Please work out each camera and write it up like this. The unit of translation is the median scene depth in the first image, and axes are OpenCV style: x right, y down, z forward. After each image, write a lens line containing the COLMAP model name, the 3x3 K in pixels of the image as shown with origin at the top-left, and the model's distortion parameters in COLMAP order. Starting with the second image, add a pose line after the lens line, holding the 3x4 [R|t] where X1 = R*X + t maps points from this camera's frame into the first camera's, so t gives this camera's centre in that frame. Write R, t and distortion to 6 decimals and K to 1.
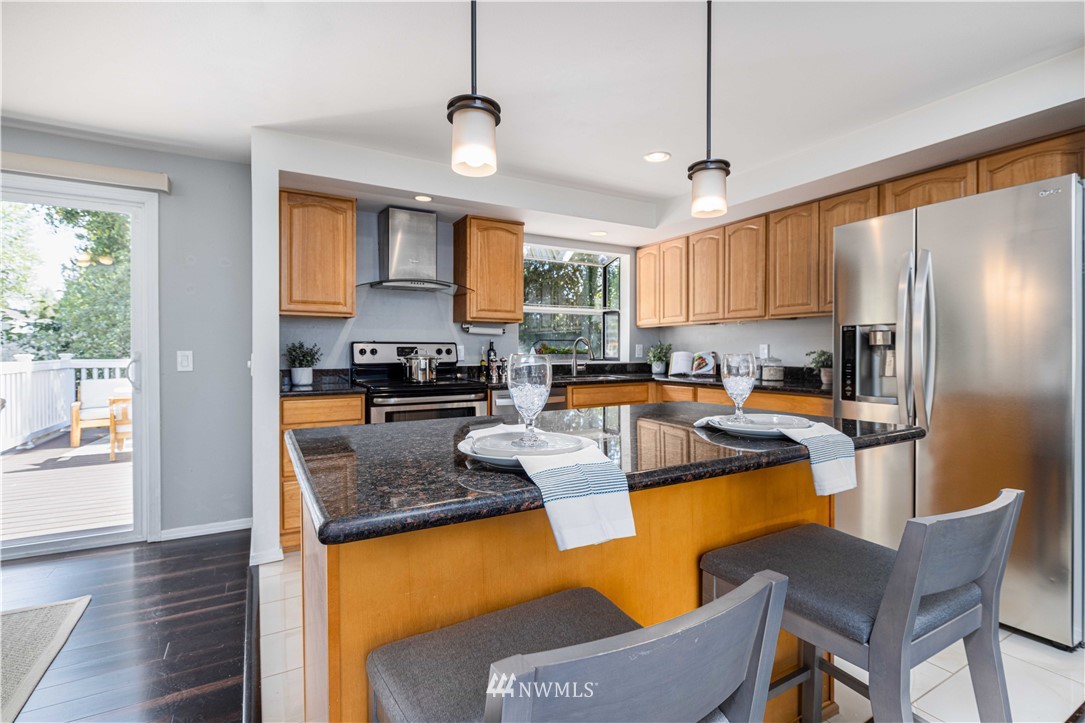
lens RADIAL K [[499.1, 0, 542.5], [0, 499.1, 361.5], [0, 0, 1]] dist [0.002658, 0.000466]
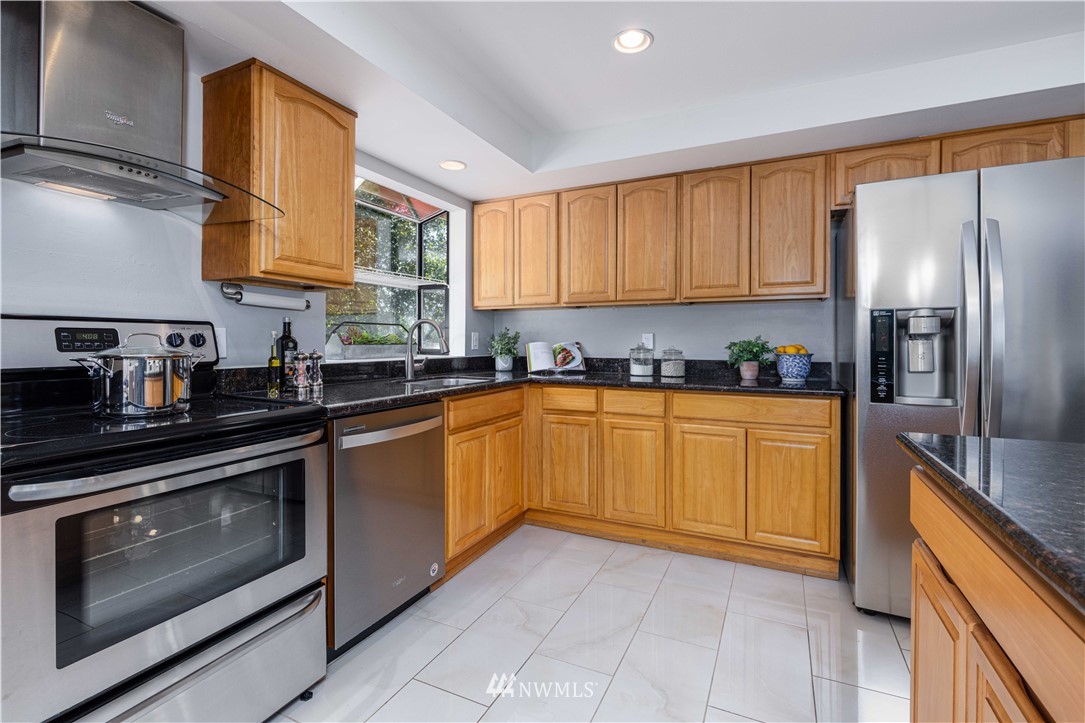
lens RADIAL K [[494.9, 0, 542.3], [0, 494.9, 350.5], [0, 0, 1]] dist [-0.000675, 0.000085]
pose [[0.825076, -0.006455, 0.564985, -0.185813], [0.008762, 0.999961, -0.001372, -0.006534], [-0.564954, 0.006083, 0.825100, 0.433289]]
